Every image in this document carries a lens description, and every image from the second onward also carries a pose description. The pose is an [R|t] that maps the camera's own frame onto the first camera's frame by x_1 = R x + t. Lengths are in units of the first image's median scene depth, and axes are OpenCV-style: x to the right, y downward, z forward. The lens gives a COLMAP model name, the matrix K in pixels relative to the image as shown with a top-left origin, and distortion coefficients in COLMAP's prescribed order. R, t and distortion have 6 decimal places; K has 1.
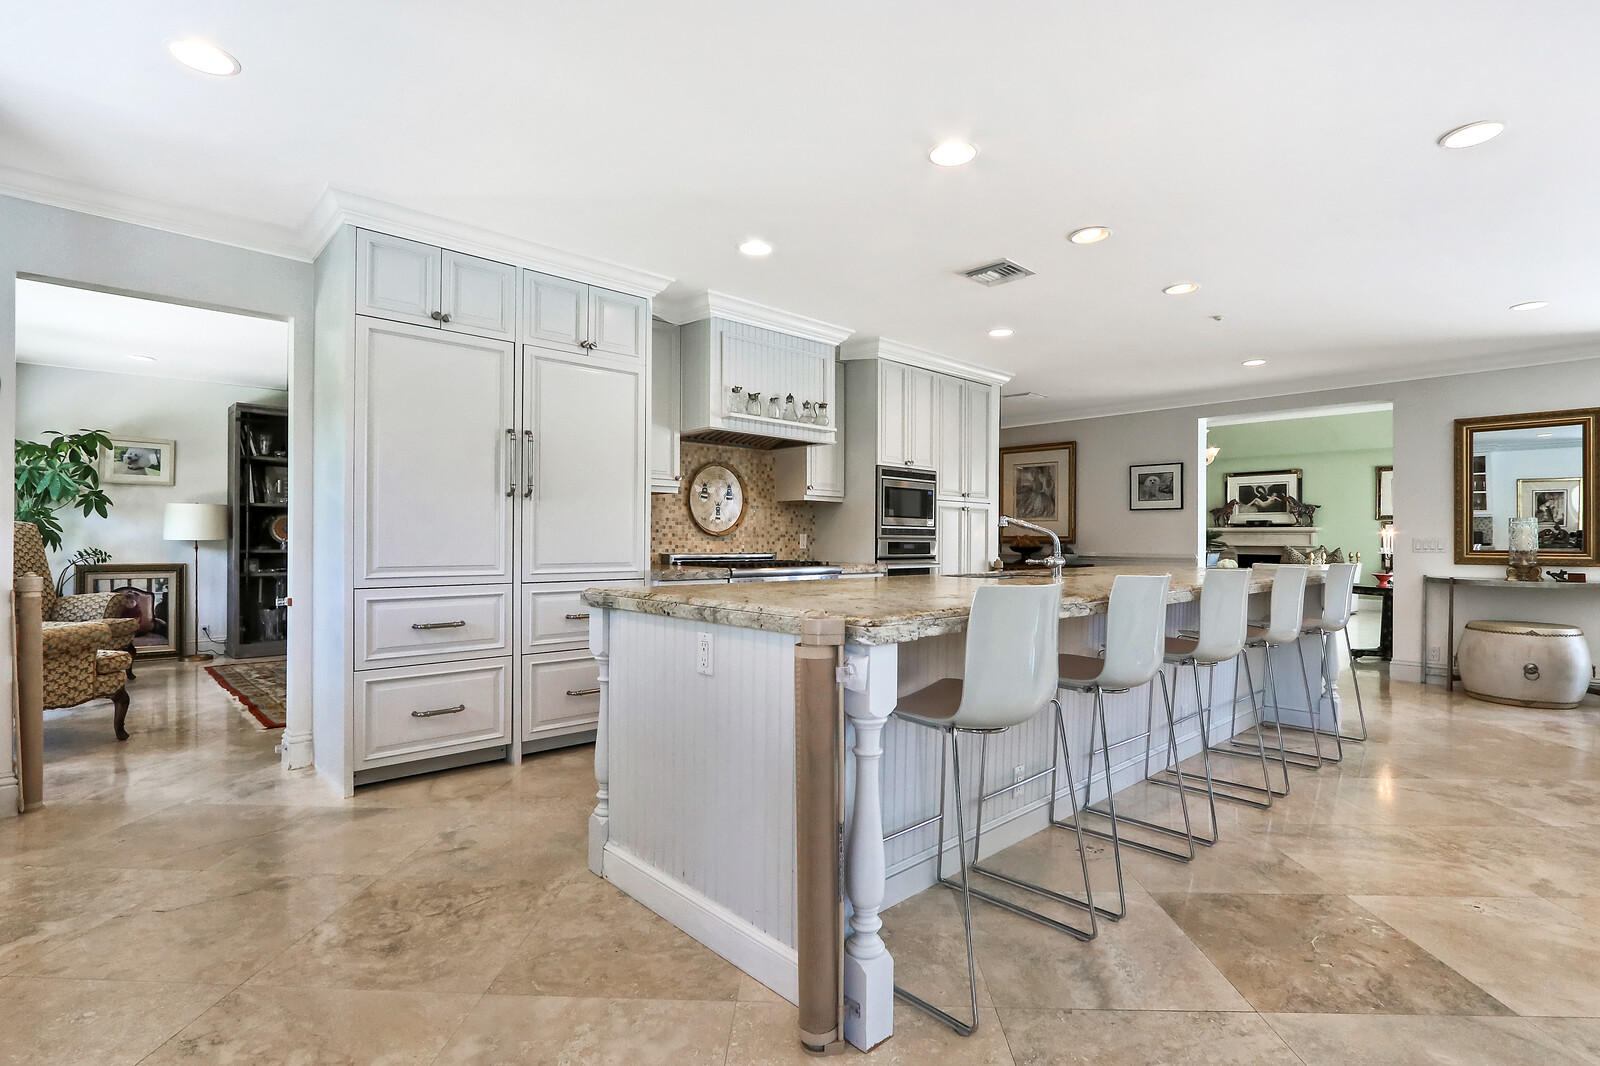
lens RADIAL K [[767.7, 0, 796.6], [0, 767.7, 543.0], [0, 0, 1]] dist [-0.002192, -0.001074]
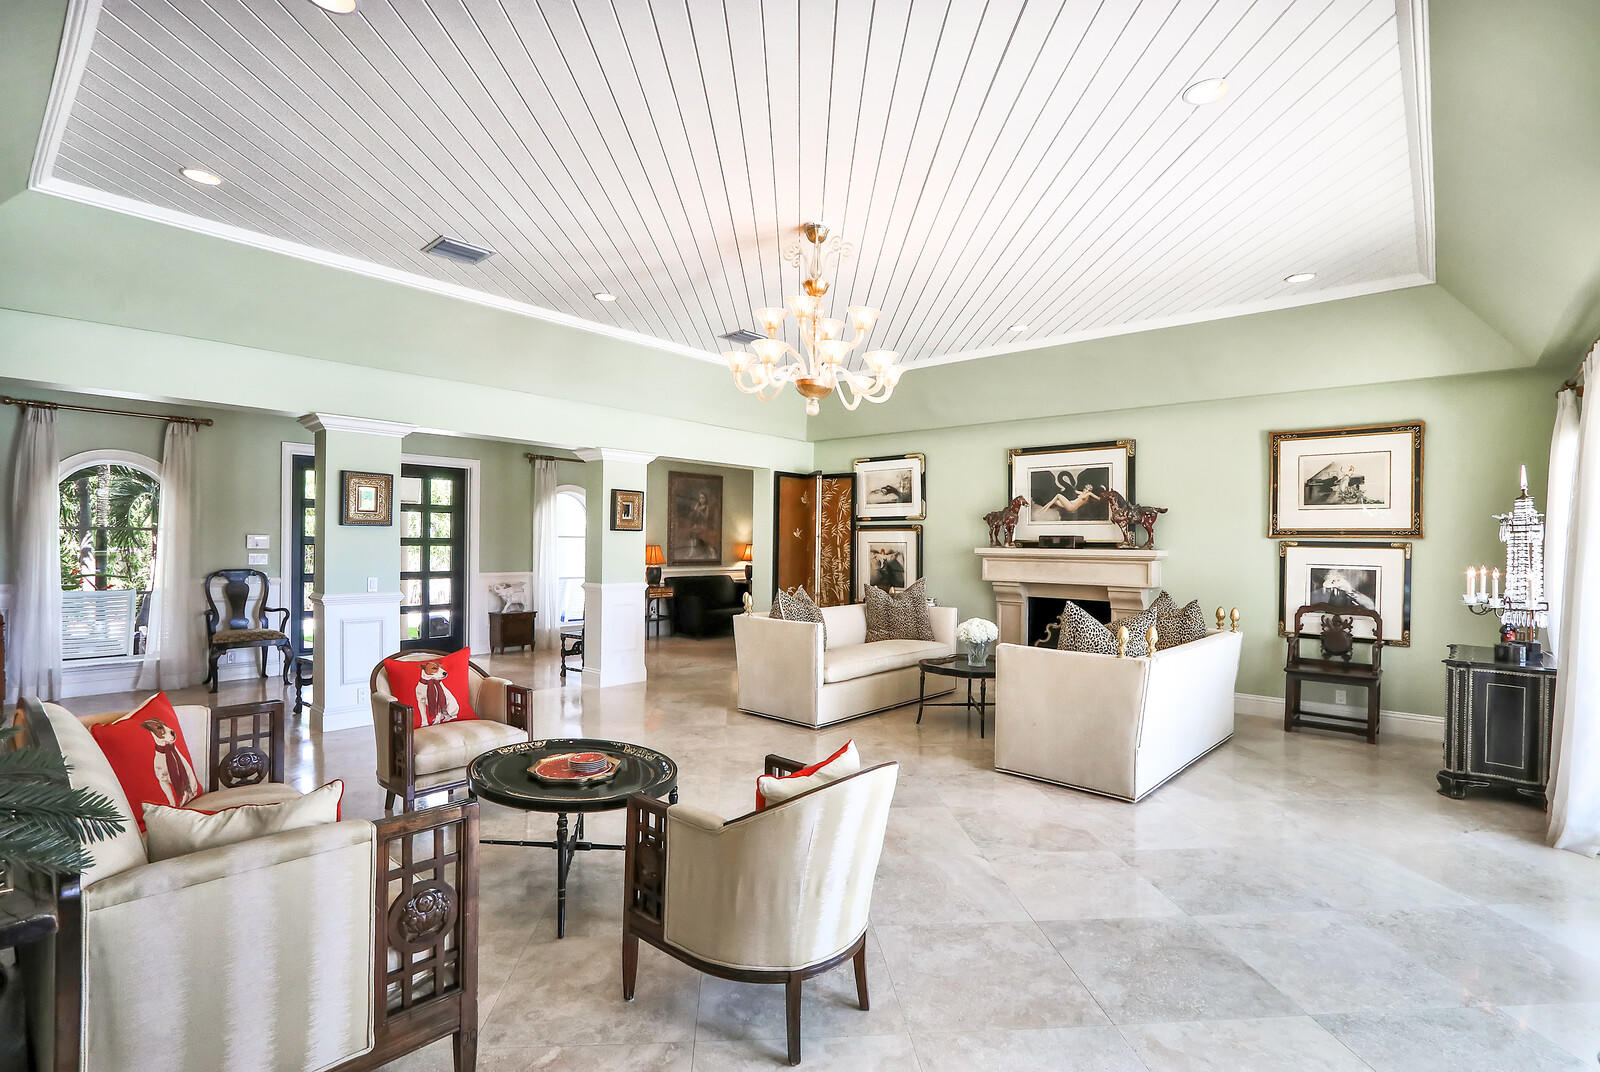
lens RADIAL K [[767.7, 0, 796.6], [0, 767.7, 546.0], [0, 0, 1]] dist [-0.002192, -0.001074]
pose [[0.993579, 0.009204, 0.112768, 0.361344], [-0.008488, 0.999941, -0.006830, -0.017097], [-0.112824, 0.005829, 0.993598, 0.492660]]
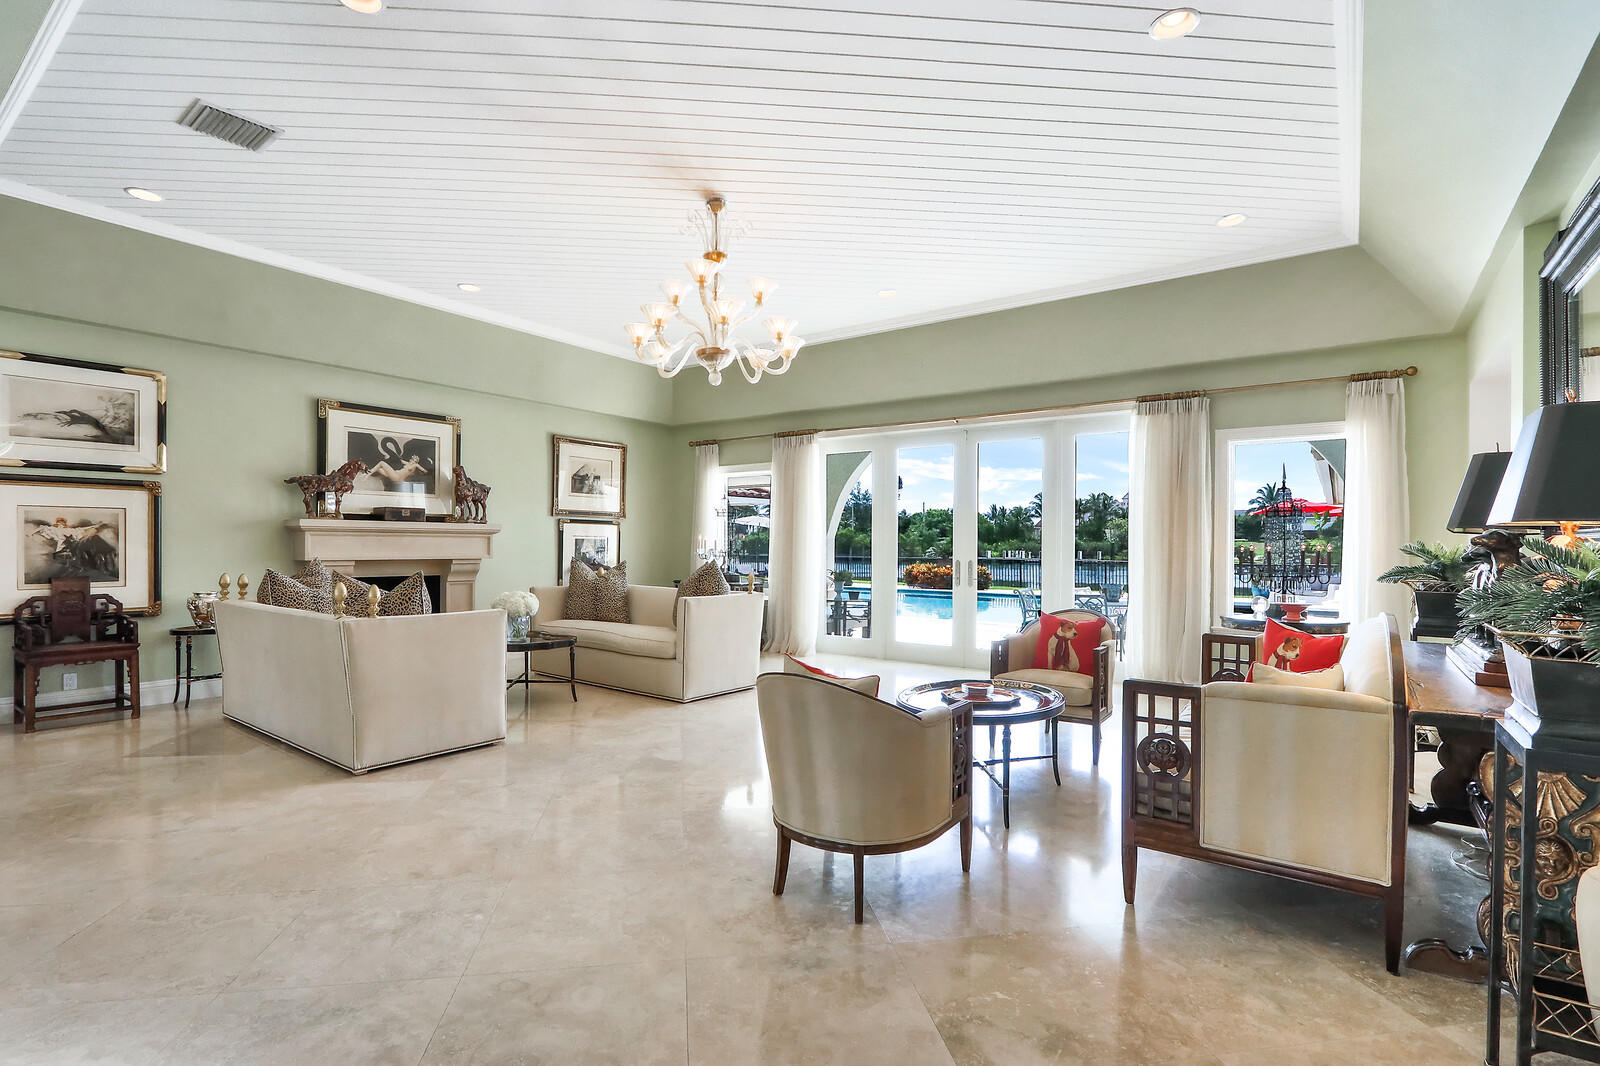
lens RADIAL K [[739.9, 0, 800.0], [0, 739.9, 533.0], [0, 0, 1]] dist [-0.003252, -0.000525]
pose [[-0.189451, -0.002250, 0.981888, 0.088405], [-0.010920, 0.999940, 0.000185, -0.016197], [-0.981829, -0.010687, -0.189464, 0.838957]]
